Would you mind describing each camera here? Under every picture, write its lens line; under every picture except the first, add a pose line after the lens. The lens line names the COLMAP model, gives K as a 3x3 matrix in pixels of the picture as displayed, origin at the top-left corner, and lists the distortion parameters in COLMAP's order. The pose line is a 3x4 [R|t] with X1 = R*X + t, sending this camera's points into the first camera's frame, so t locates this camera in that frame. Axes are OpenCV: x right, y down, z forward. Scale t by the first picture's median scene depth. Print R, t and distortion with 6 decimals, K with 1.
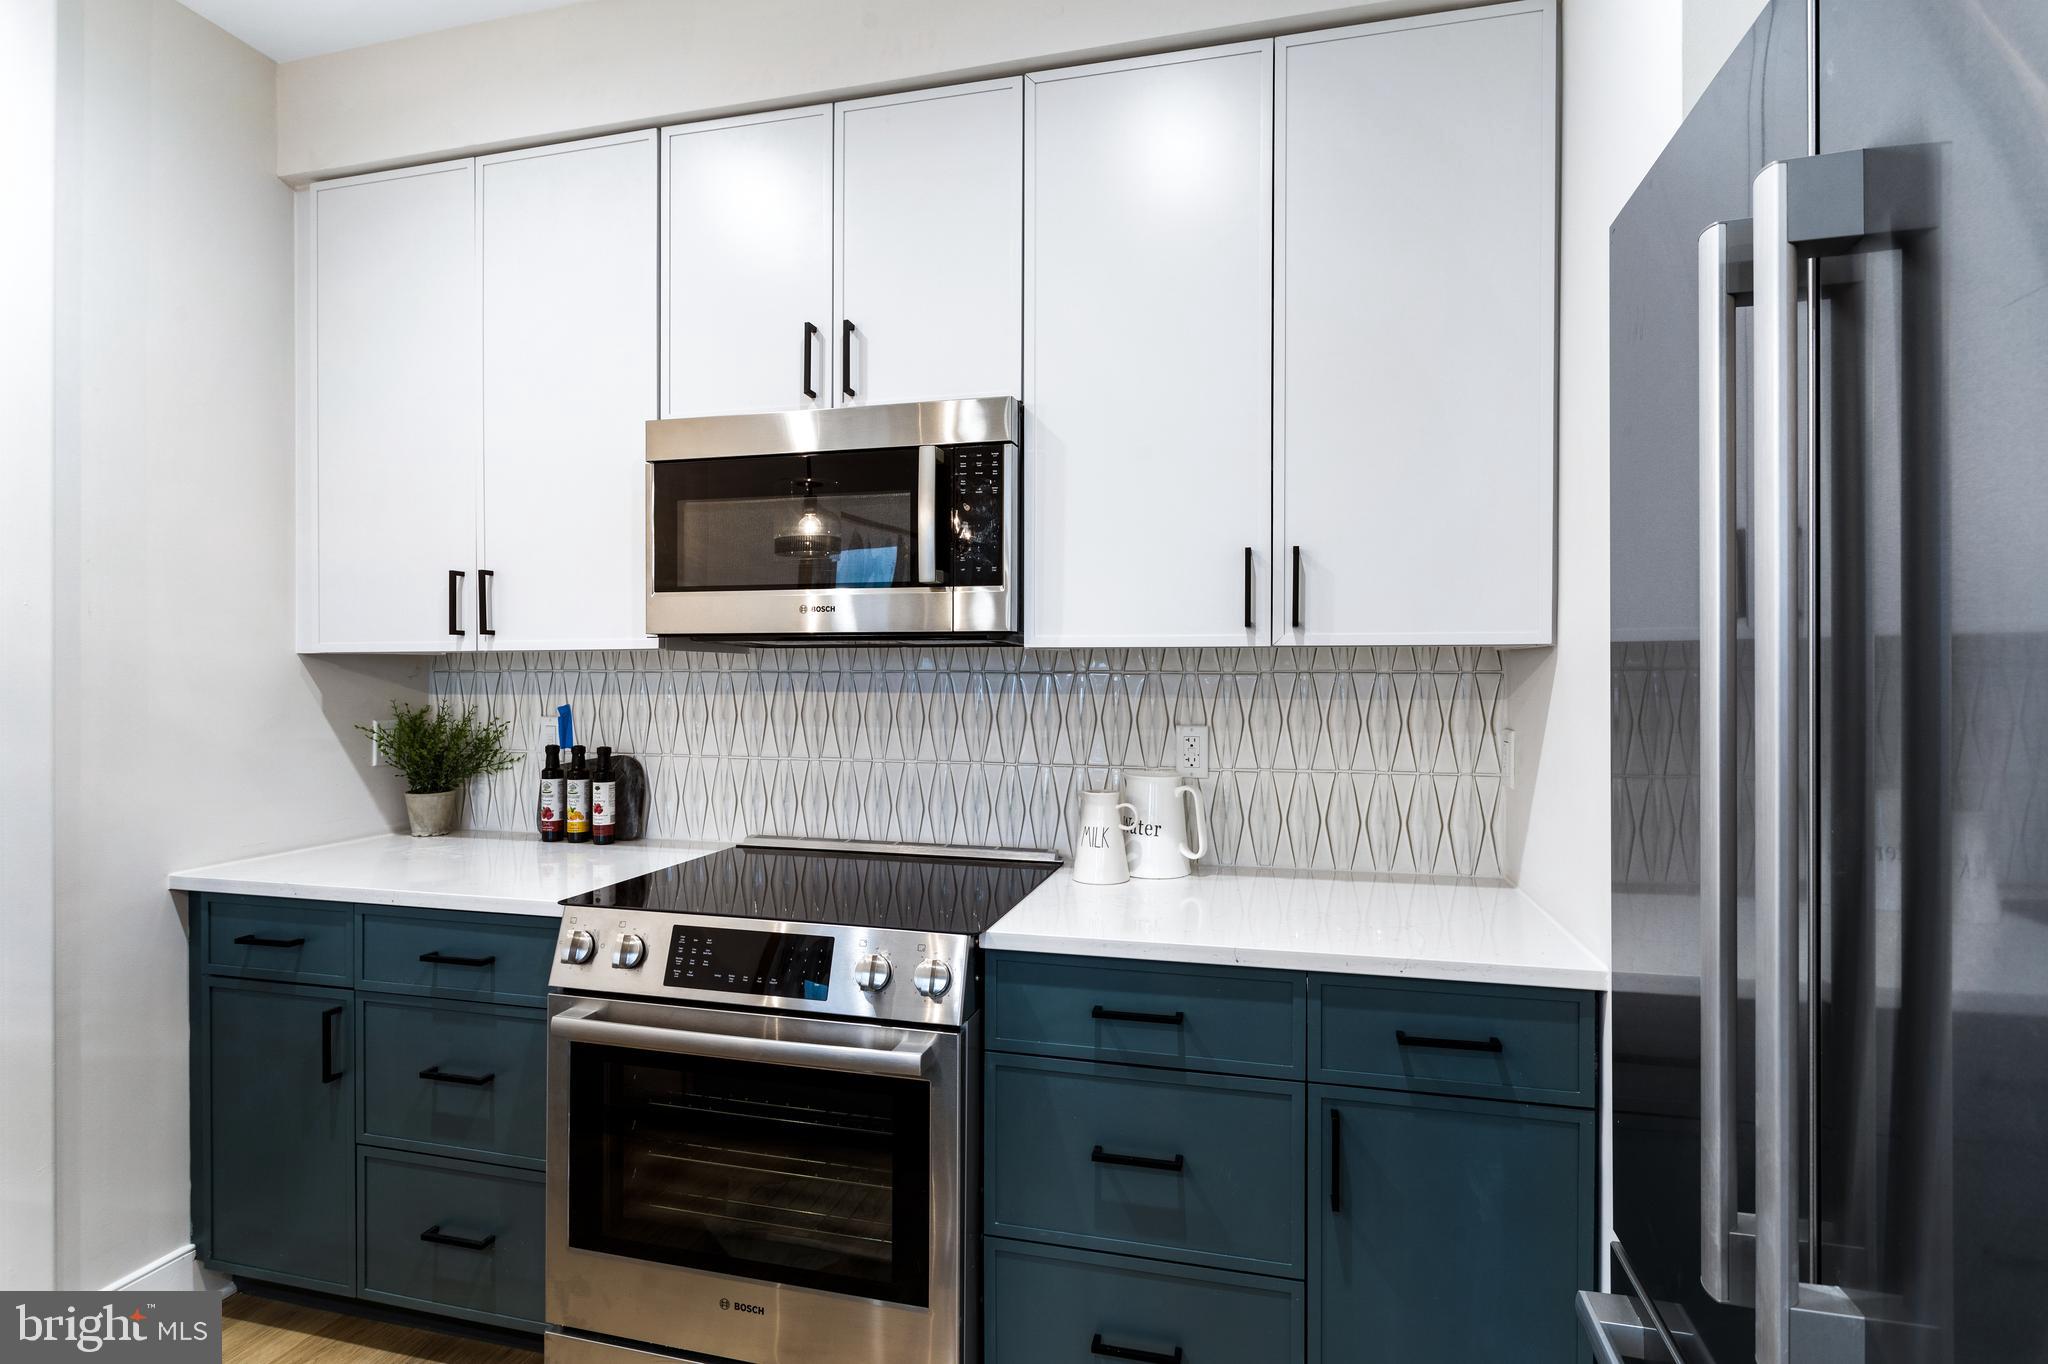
lens RADIAL K [[986.6, 0, 1033.1], [0, 986.6, 683.1], [0, 0, 1]] dist [-0.004867, 0.001736]
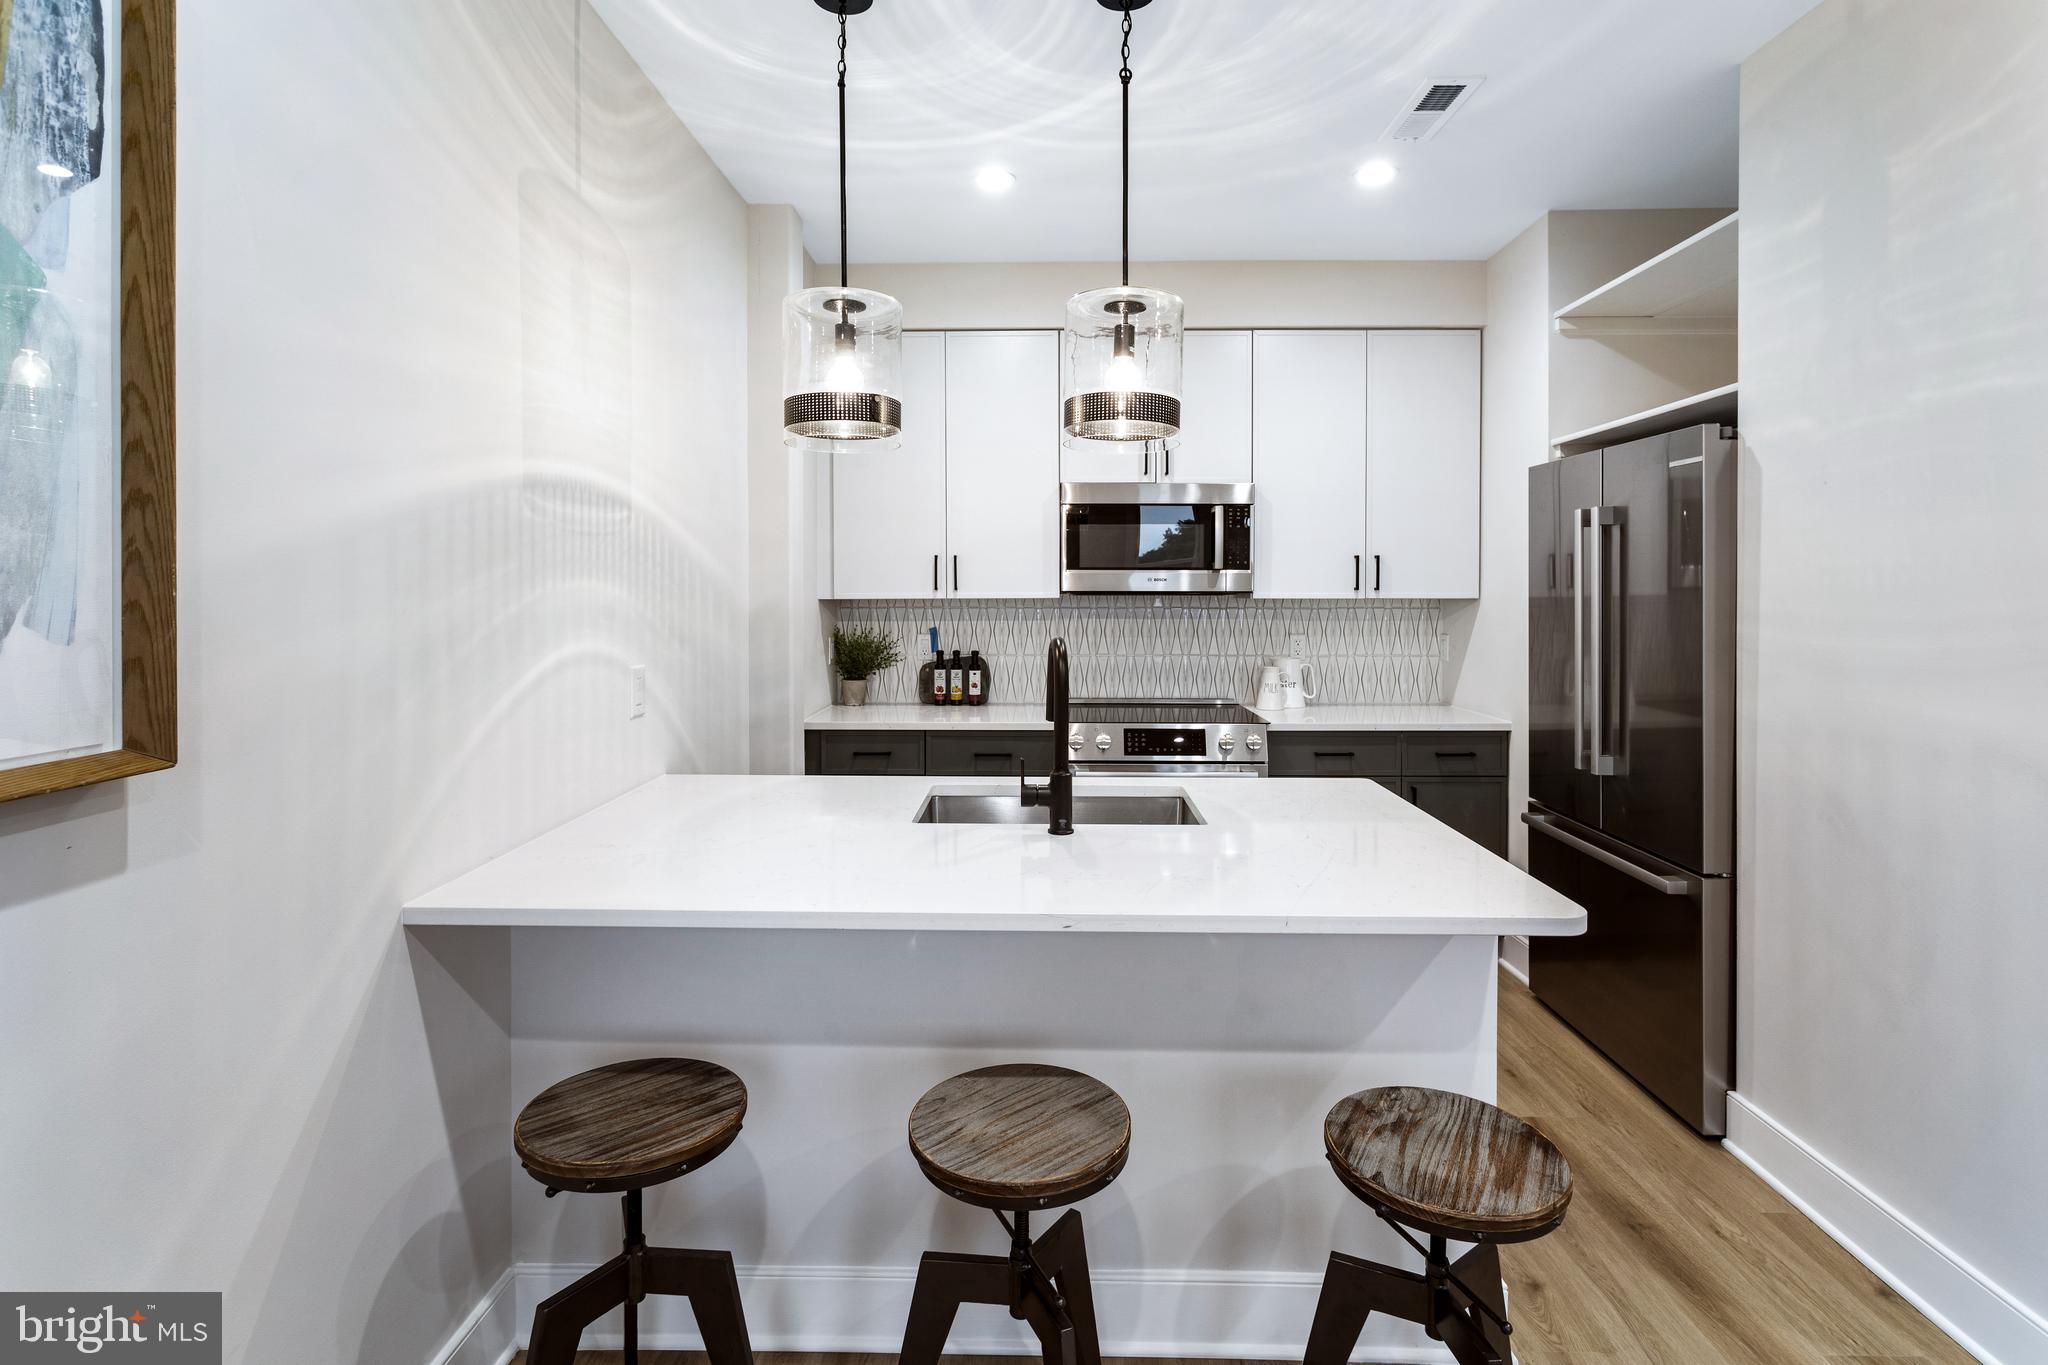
lens RADIAL K [[986.6, 0, 1022.6], [0, 986.6, 605.8], [0, 0, 1]] dist [-0.004867, 0.001736]
pose [[0.974042, -0.004803, 0.226317, -0.897599], [0.003099, 0.999964, 0.007883, -0.035122], [-0.226347, -0.006977, 0.974022, -0.889952]]
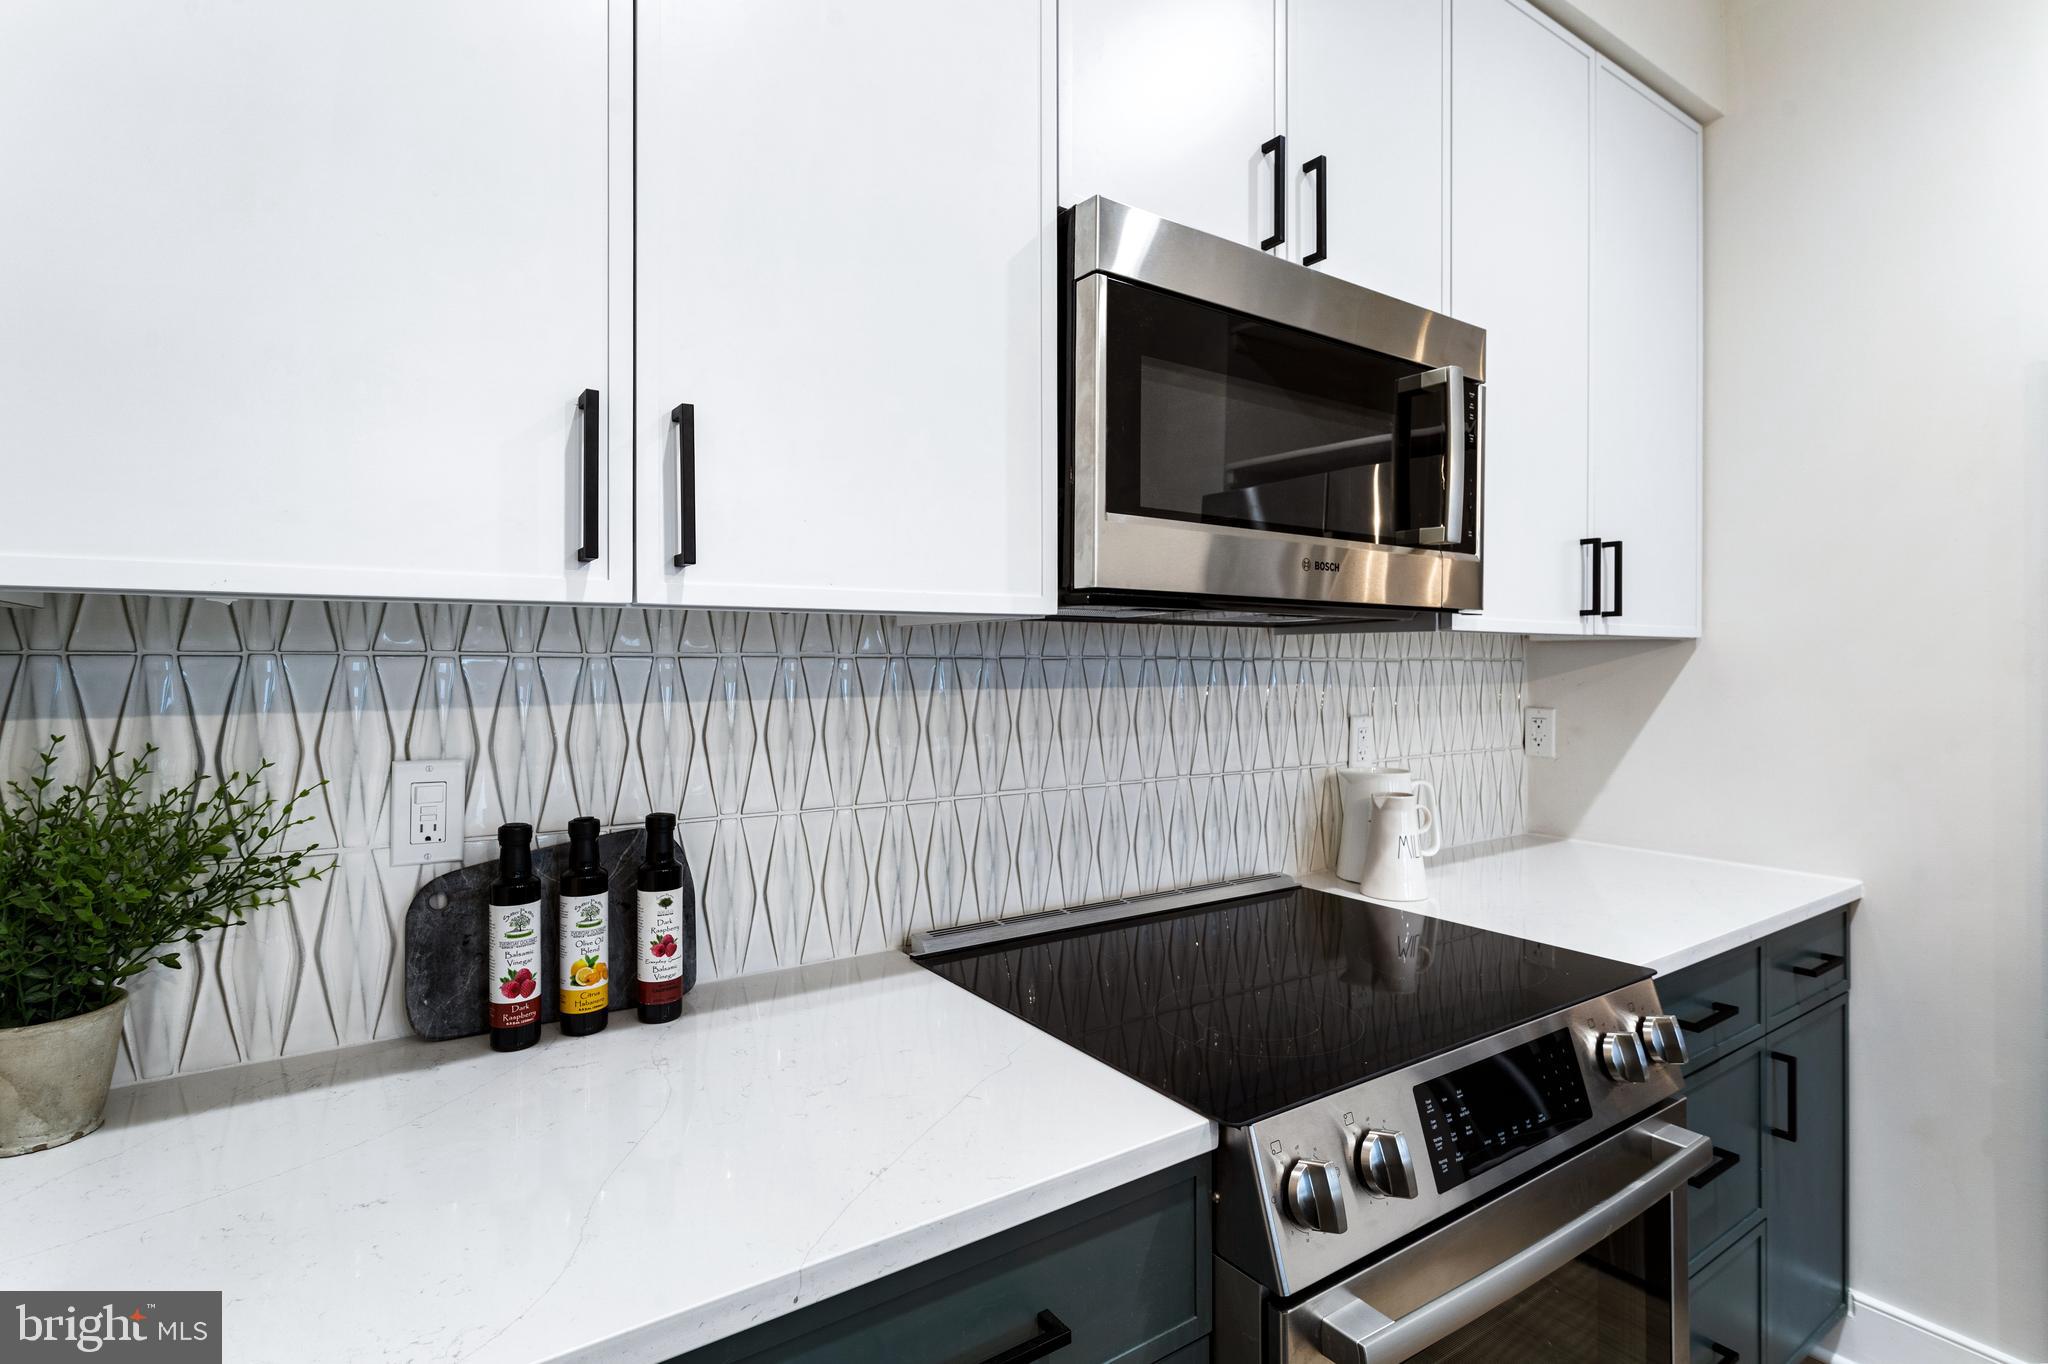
lens RADIAL K [[986.6, 0, 1016.6], [0, 986.6, 667.0], [0, 0, 1]] dist [-0.004867, 0.001736]
pose [[0.659693, -0.005005, 0.751519, -0.809712], [0.005713, 0.999982, 0.001645, -0.007346], [-0.751514, 0.003208, 0.659710, 0.663489]]
